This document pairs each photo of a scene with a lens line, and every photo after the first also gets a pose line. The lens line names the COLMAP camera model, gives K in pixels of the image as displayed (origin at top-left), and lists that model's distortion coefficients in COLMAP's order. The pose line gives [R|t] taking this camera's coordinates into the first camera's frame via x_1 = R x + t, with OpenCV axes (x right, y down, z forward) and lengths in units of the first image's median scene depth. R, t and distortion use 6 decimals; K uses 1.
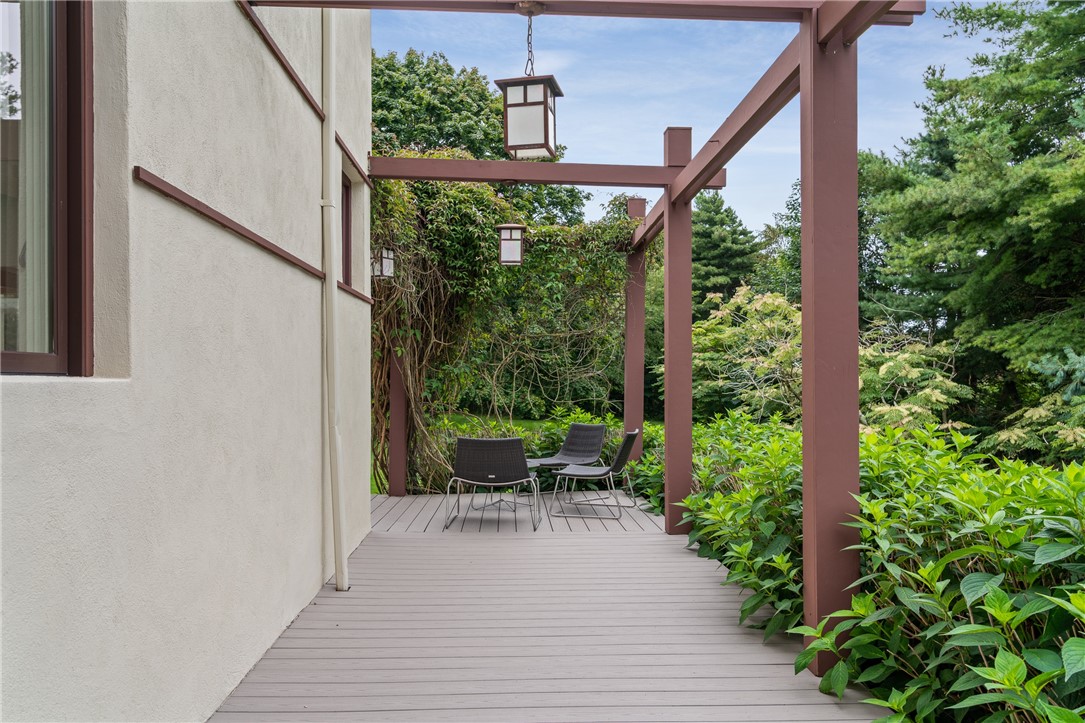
lens RADIAL K [[861.6, 0, 544.0], [0, 861.6, 370.6], [0, 0, 1]] dist [0.007301, -0.000399]
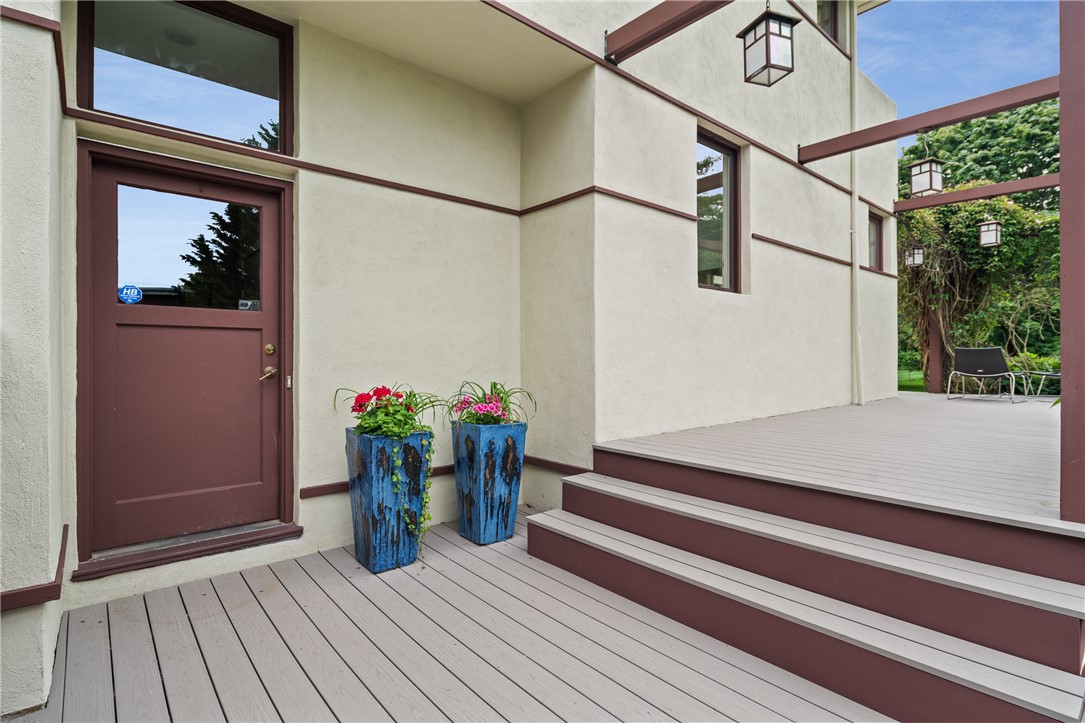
lens RADIAL K [[527.8, 0, 543.1], [0, 527.8, 360.5], [0, 0, 1]] dist [-0.000472, -0.000593]
pose [[0.611758, 0.002555, -0.791041, 0.211387], [0.008334, 0.999918, 0.009675, 0.075261], [0.791001, -0.012511, 0.611686, -0.296176]]
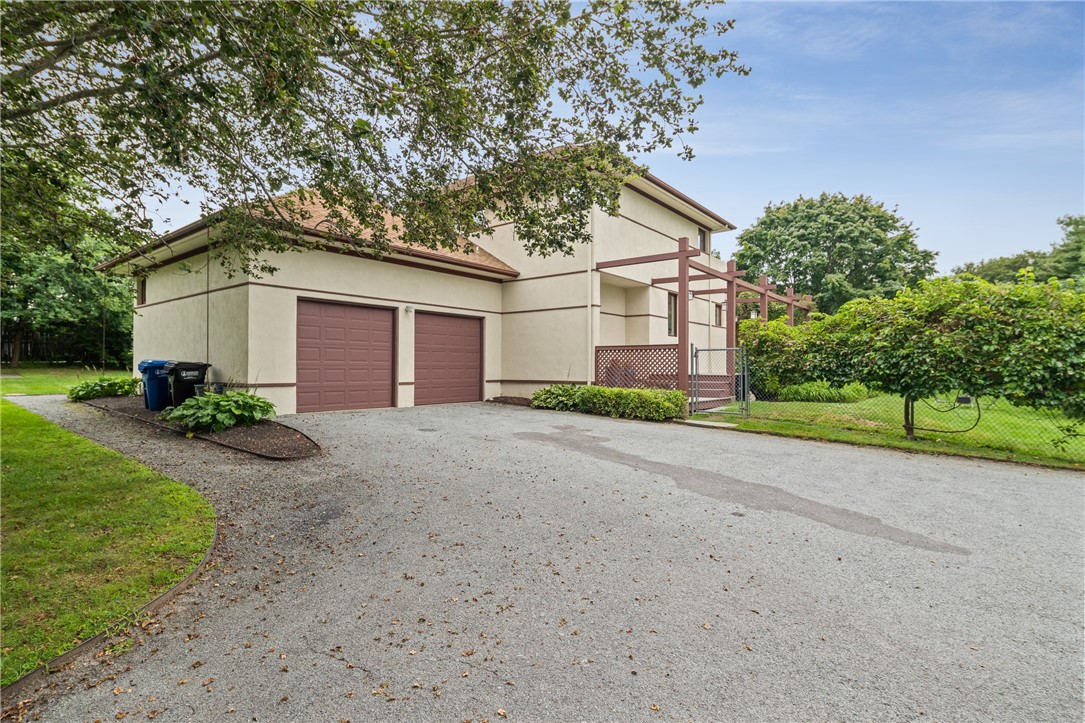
lens RADIAL K [[527.8, 0, 541.5], [0, 527.8, 363.4], [0, 0, 1]] dist [-0.000472, -0.000593]
pose [[0.743800, -0.000755, -0.668401, 0.883680], [-0.001025, 0.999997, -0.002270, 0.118522], [0.668401, 0.002374, 0.743797, -1.695831]]
